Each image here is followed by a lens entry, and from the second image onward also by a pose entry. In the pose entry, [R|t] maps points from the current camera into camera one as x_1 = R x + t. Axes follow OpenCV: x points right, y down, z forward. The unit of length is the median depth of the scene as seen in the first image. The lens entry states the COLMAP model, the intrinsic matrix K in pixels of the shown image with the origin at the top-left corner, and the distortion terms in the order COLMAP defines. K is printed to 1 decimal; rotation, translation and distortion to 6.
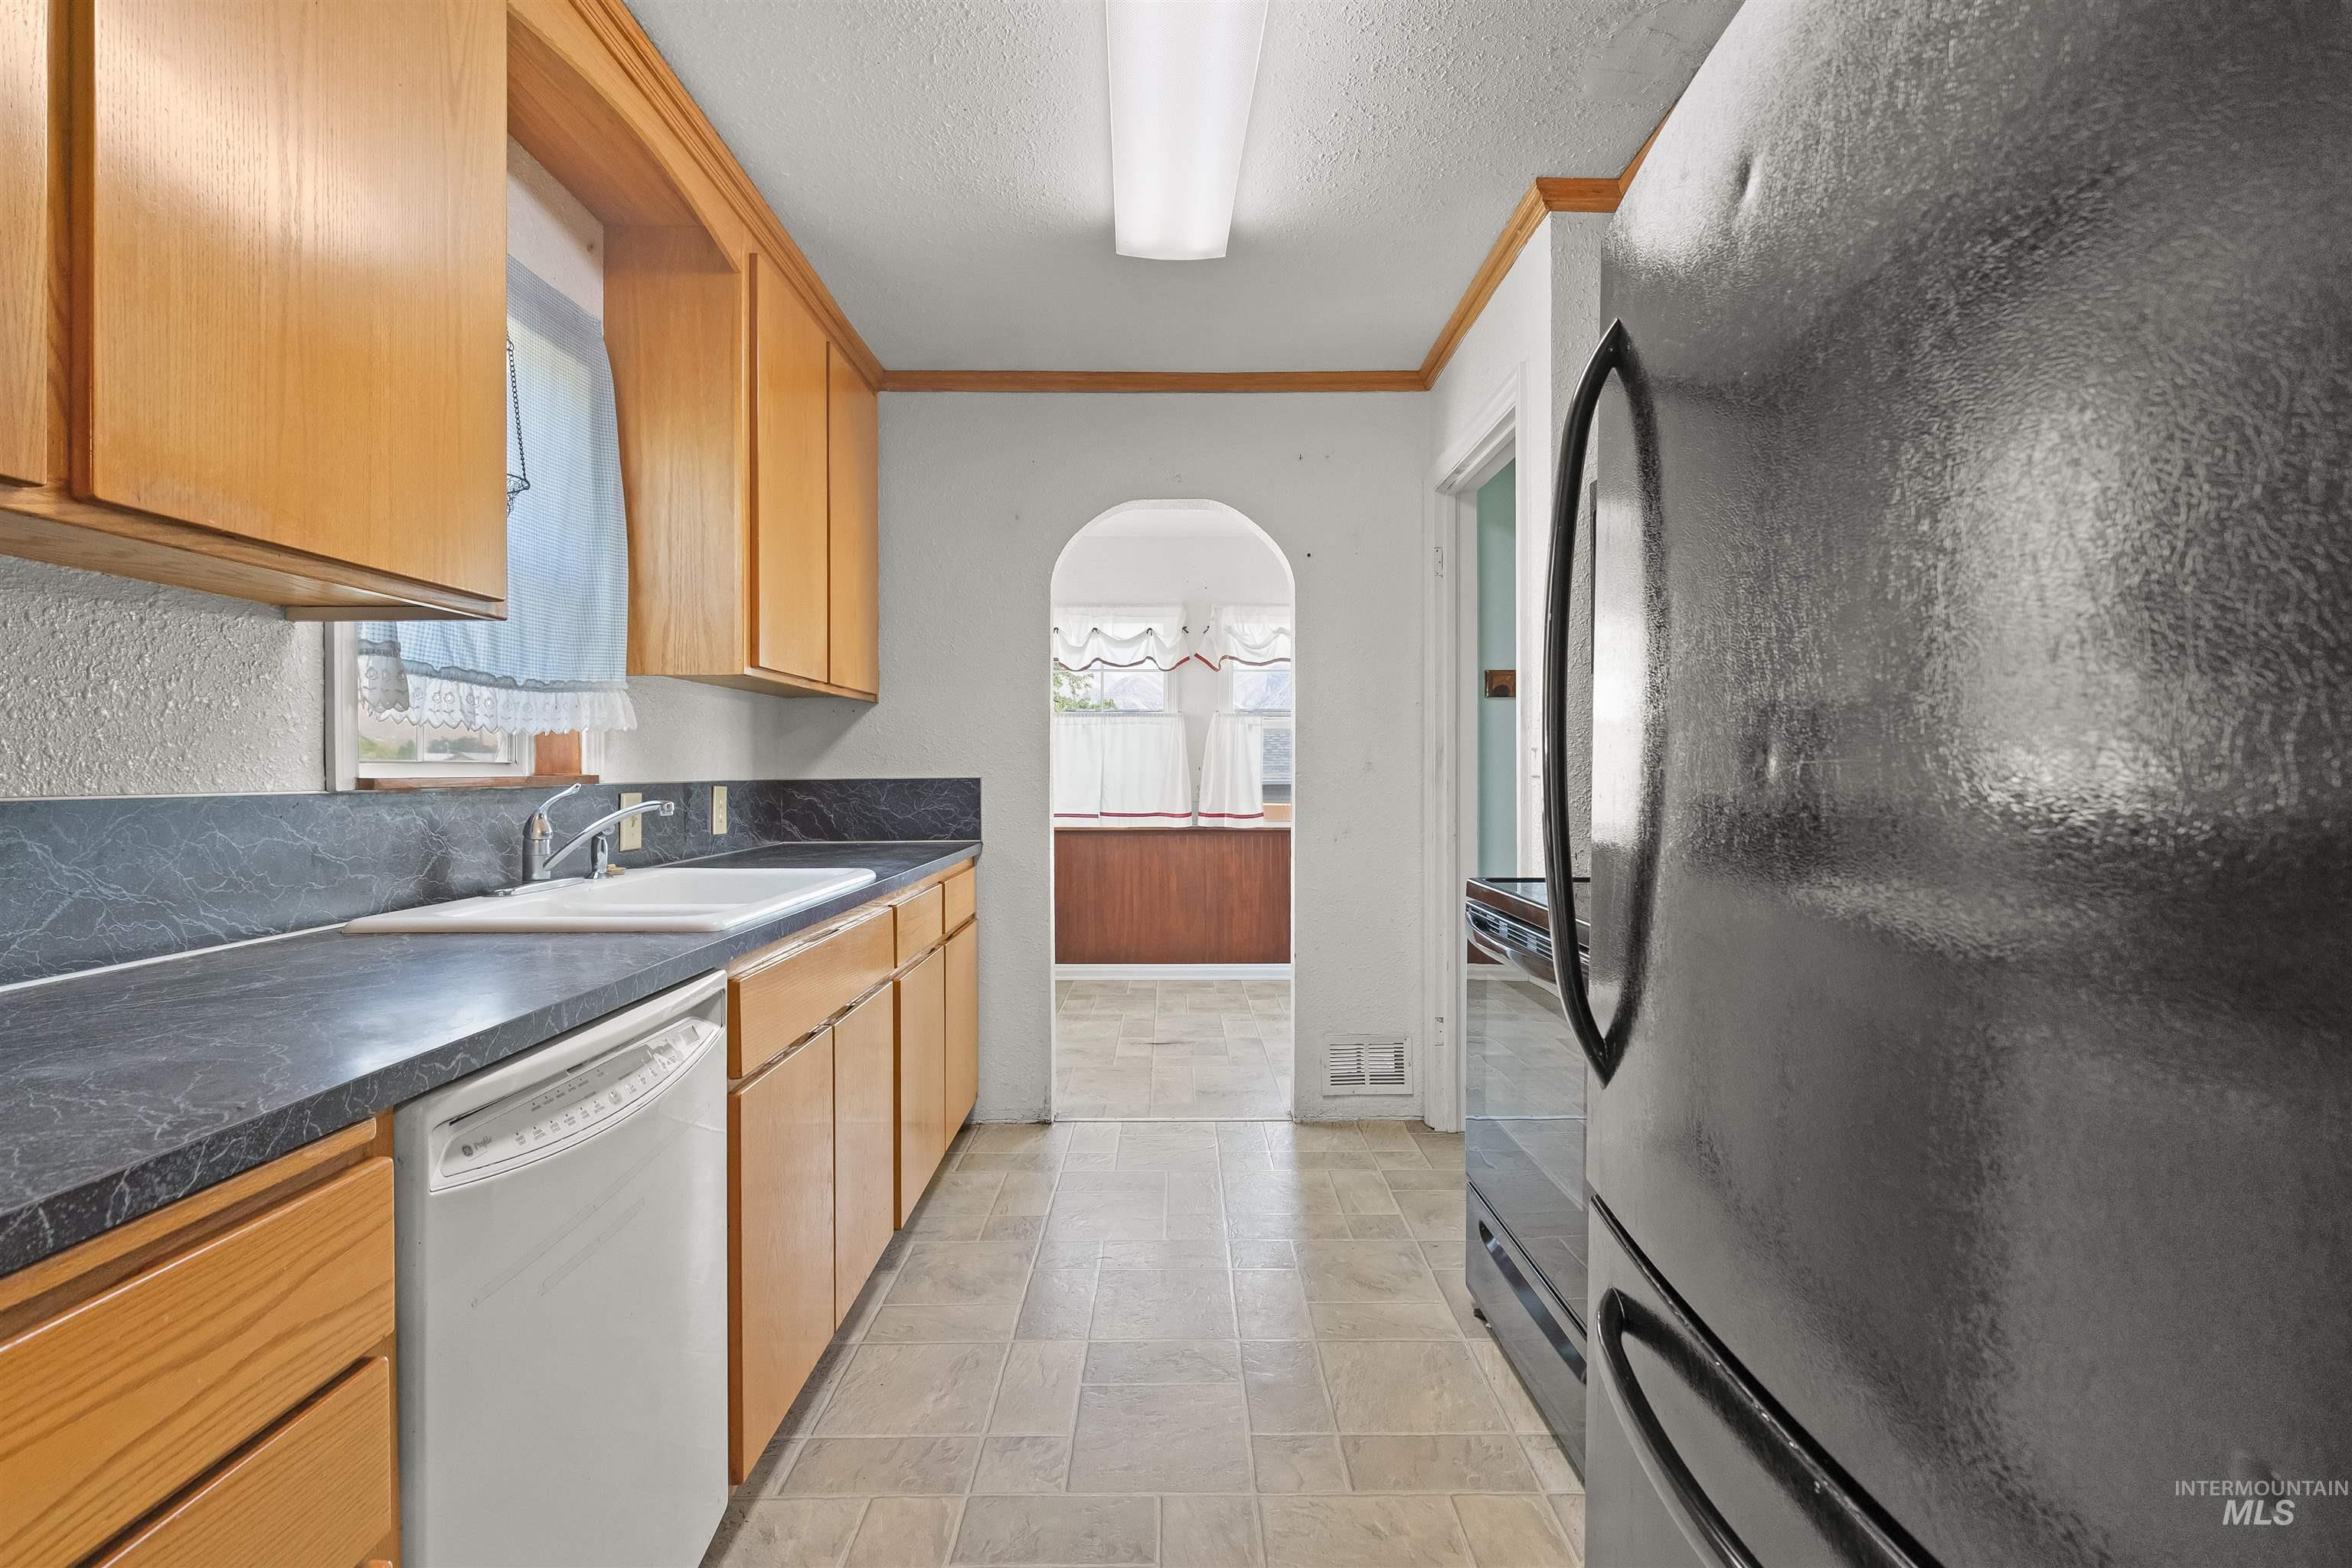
lens RADIAL K [[1063.7, 0, 1182.7], [0, 1063.7, 767.0], [0, 0, 1]] dist [0.000214, -0.001528]
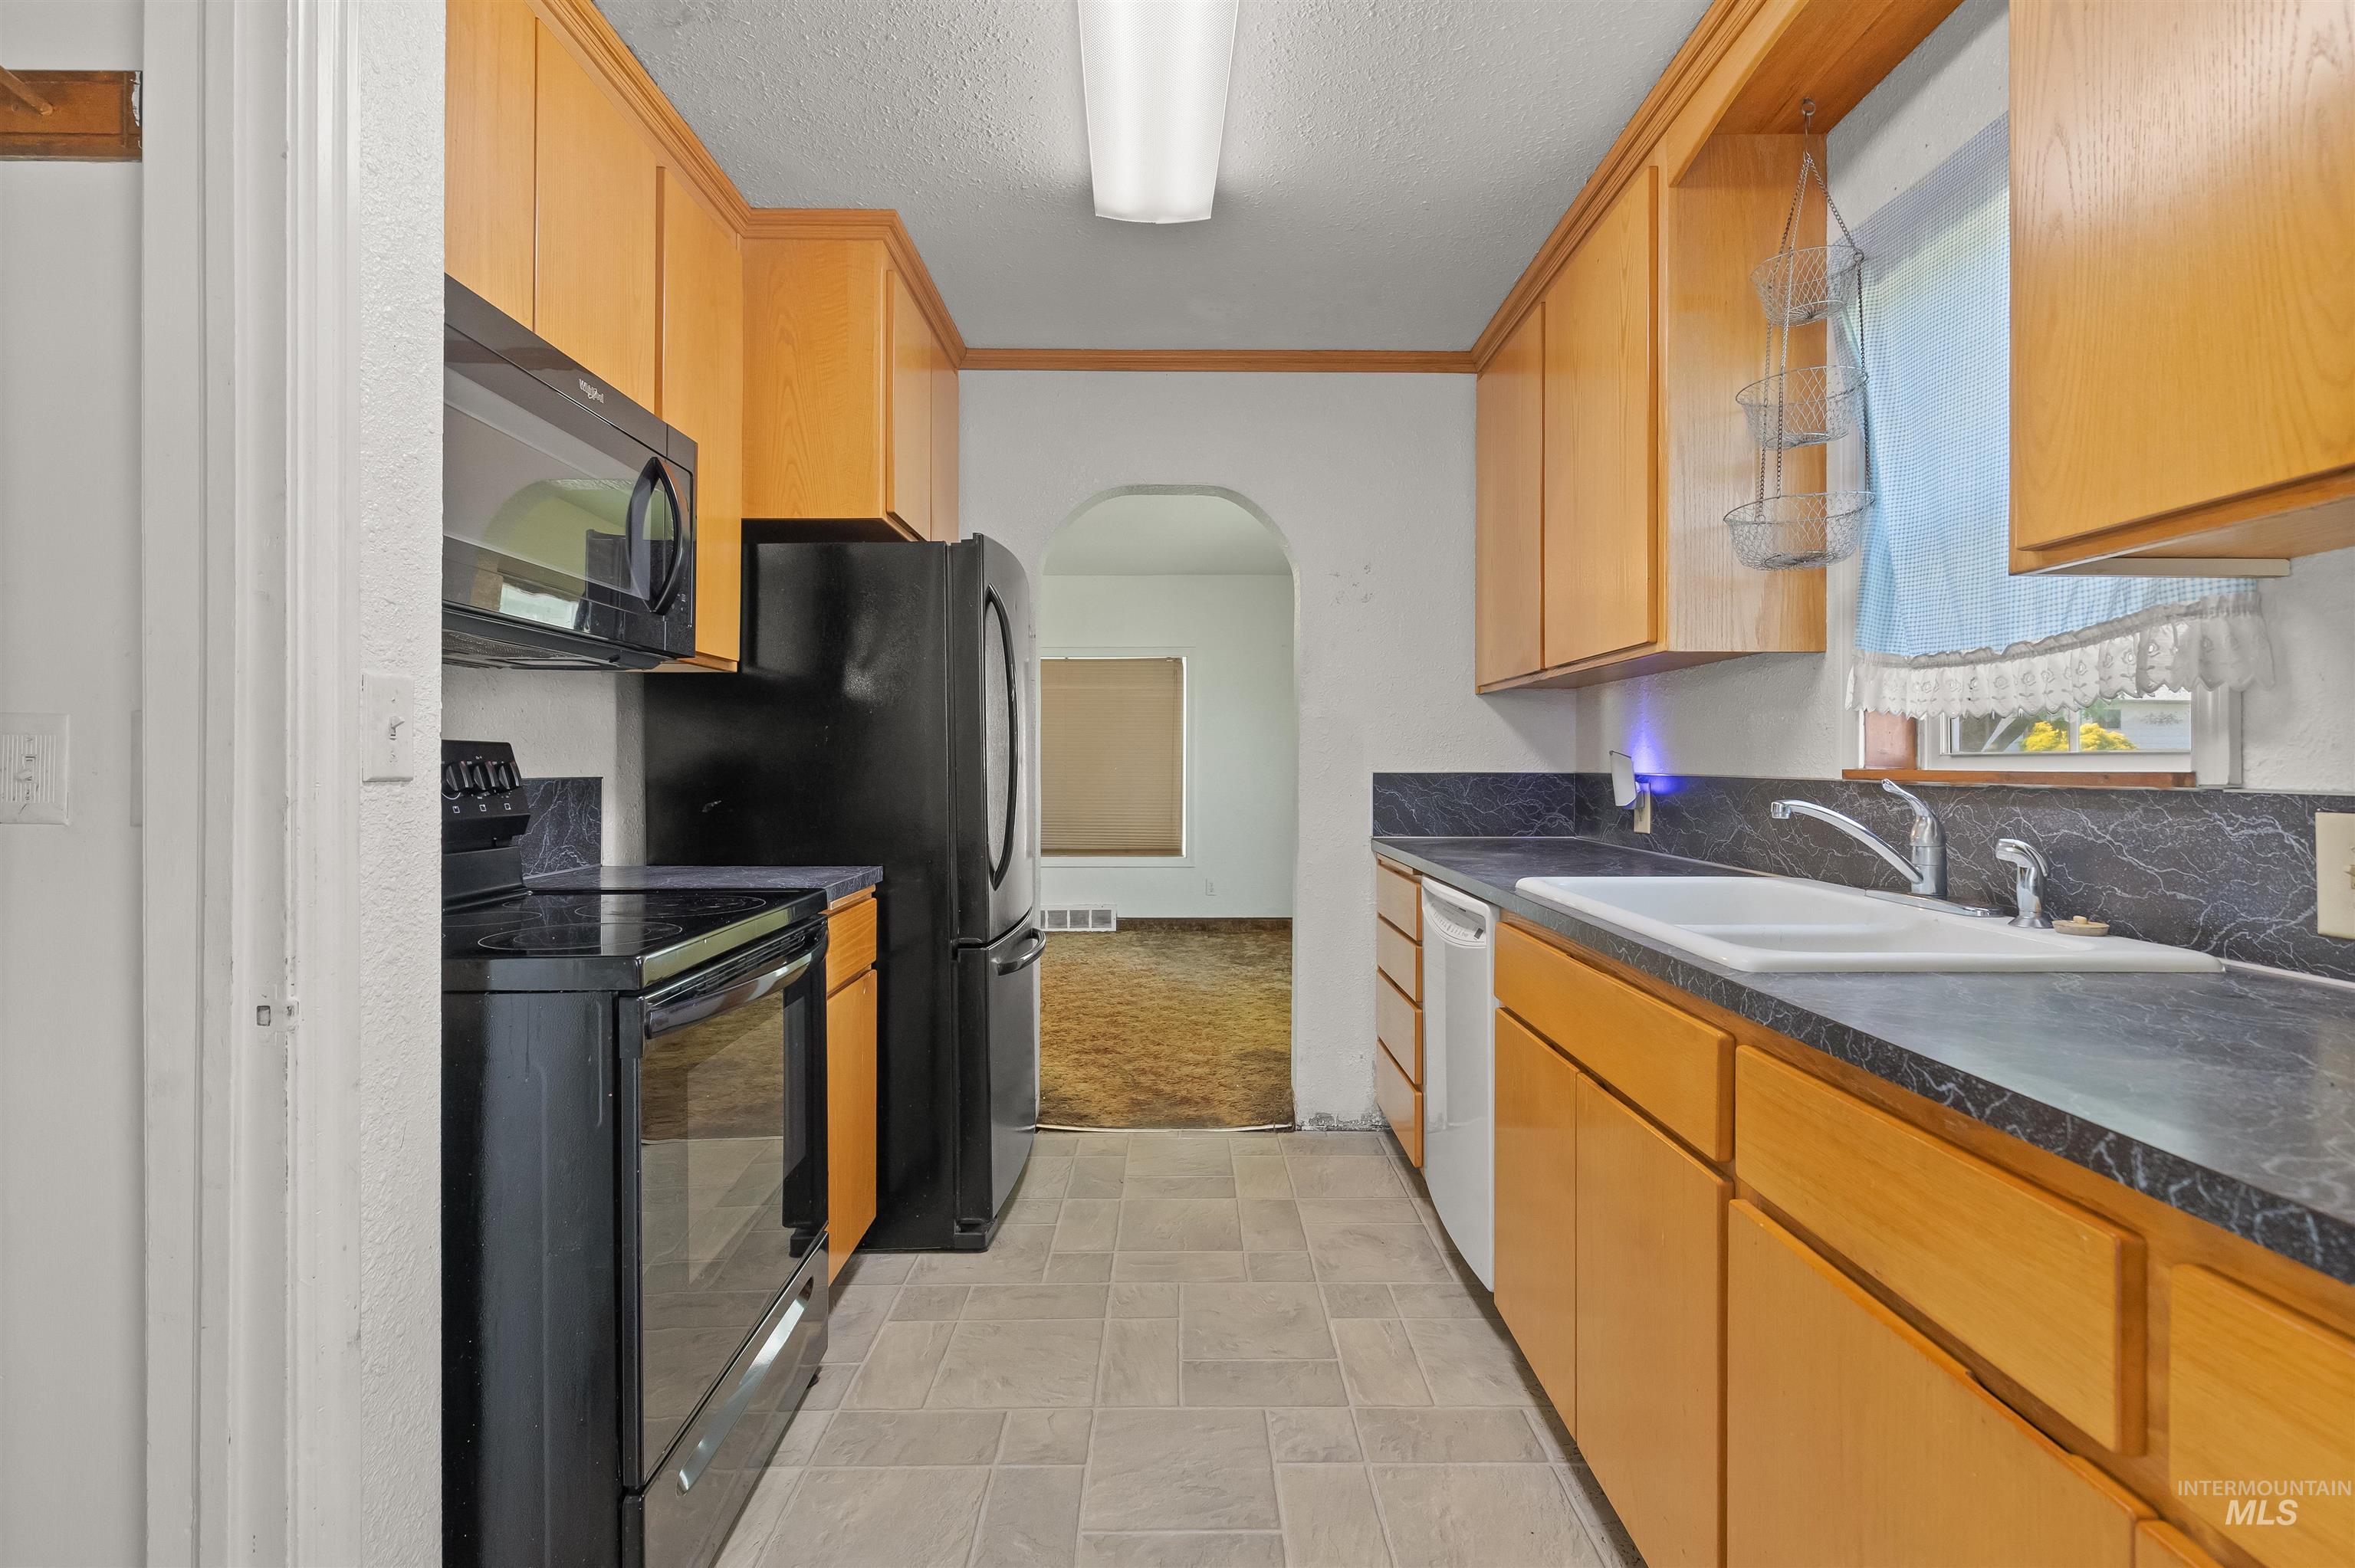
lens RADIAL K [[1064.9, 0, 1184.2], [0, 1064.9, 767.0], [0, 0, 1]] dist [0.000214, -0.001528]
pose [[-0.999976, -0.000526, -0.006892, -0.014394], [-0.000526, 1.000000, -0.000065, 0.006676], [0.006892, -0.000061, -0.999976, 1.823184]]
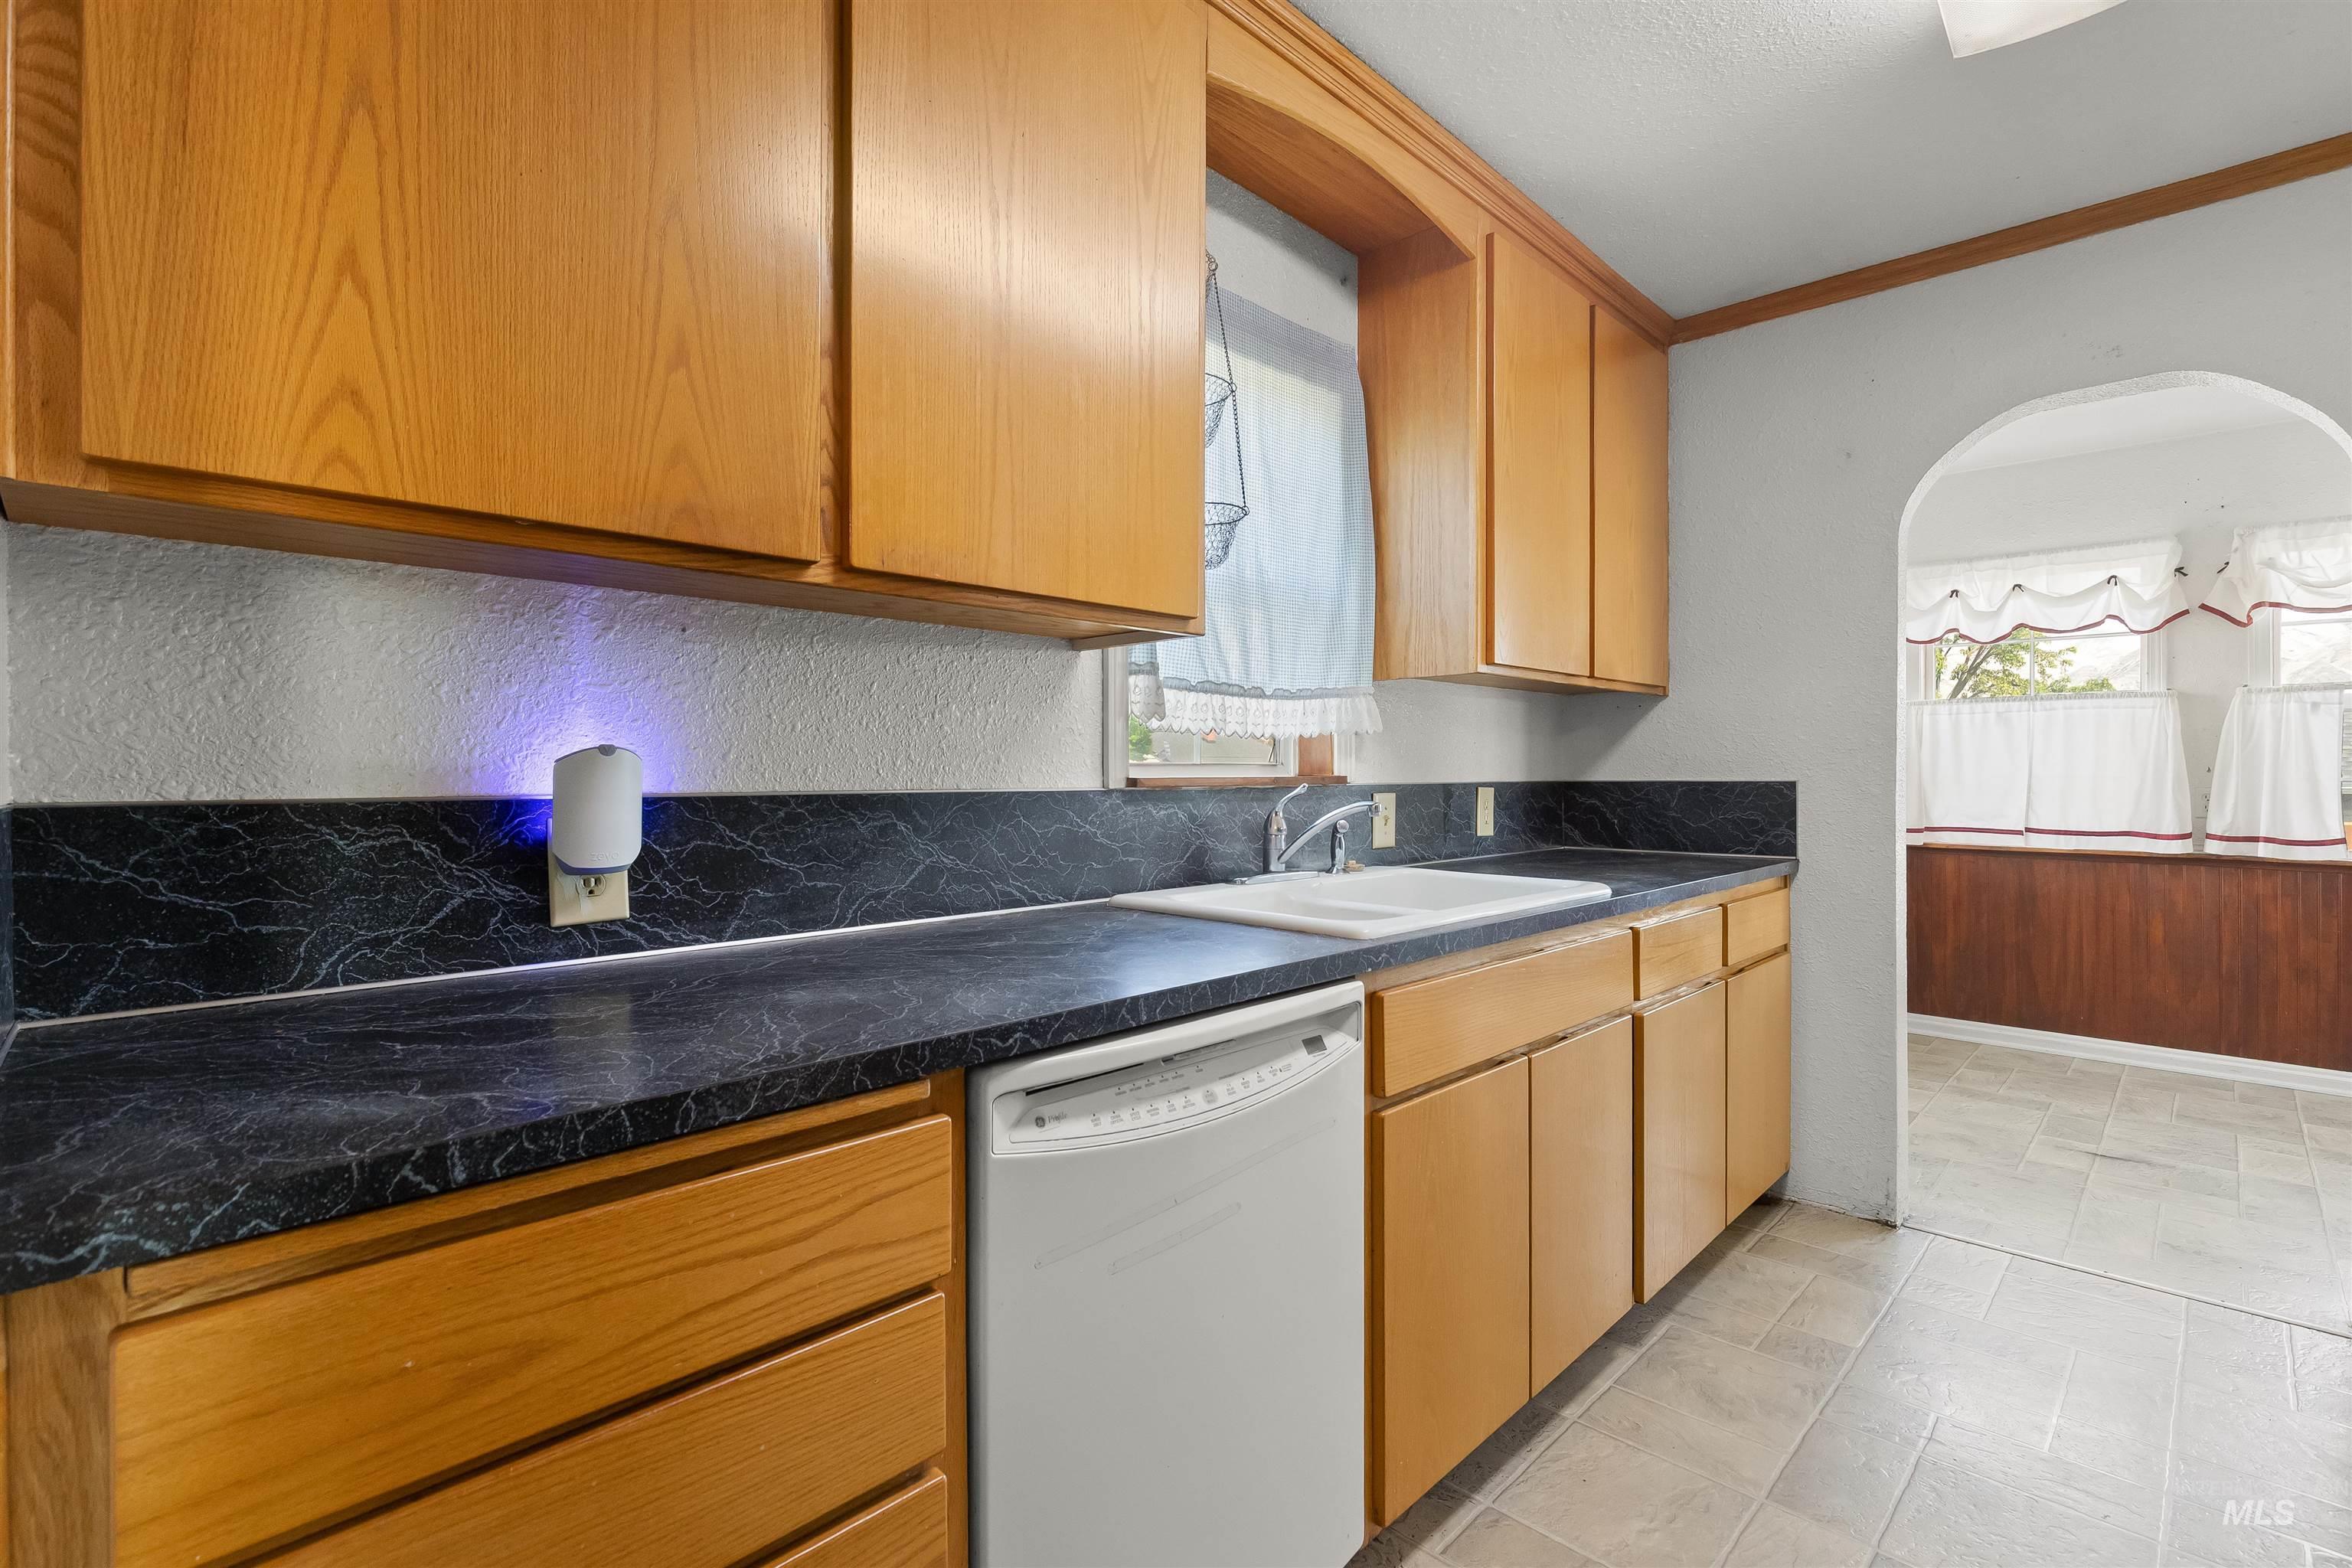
lens RADIAL K [[1058.7, 0, 1196.3], [0, 1058.7, 768.6], [0, 0, 1]] dist [0.001419, -0.000123]
pose [[0.713211, 0.001551, -0.700948, 0.098077], [-0.000411, 0.999998, 0.001794, -0.001717], [0.700949, -0.000992, 0.713211, 0.164814]]
